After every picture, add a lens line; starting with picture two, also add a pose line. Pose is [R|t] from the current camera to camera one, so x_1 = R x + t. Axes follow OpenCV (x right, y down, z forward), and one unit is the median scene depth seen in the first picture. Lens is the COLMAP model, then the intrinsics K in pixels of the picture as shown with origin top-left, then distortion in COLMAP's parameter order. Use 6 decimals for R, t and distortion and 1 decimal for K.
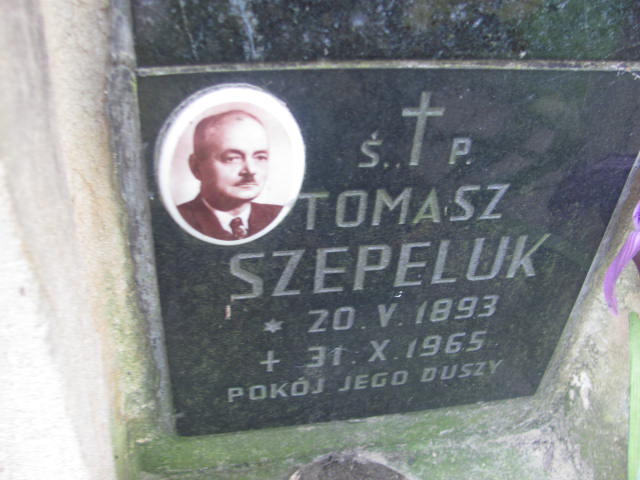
lens RADIAL K [[691.4, 0, 320.4], [0, 691.4, 239.1], [0, 0, 1]] dist [-0.083537, 0.000000]
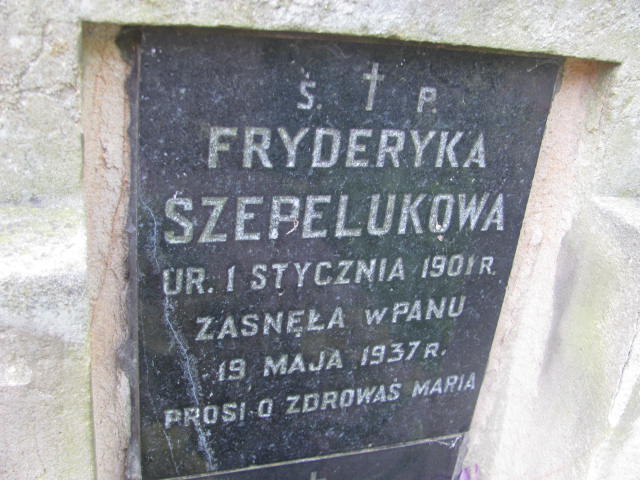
lens RADIAL K [[691.4, 0, 320.5], [0, 691.4, 239.6], [0, 0, 1]] dist [-0.083537, 0.000000]
pose [[0.988791, -0.021106, 0.147808, -0.062543], [0.058157, 0.966218, -0.251080, -0.341336], [-0.137515, 0.256861, 0.956615, -0.724610]]
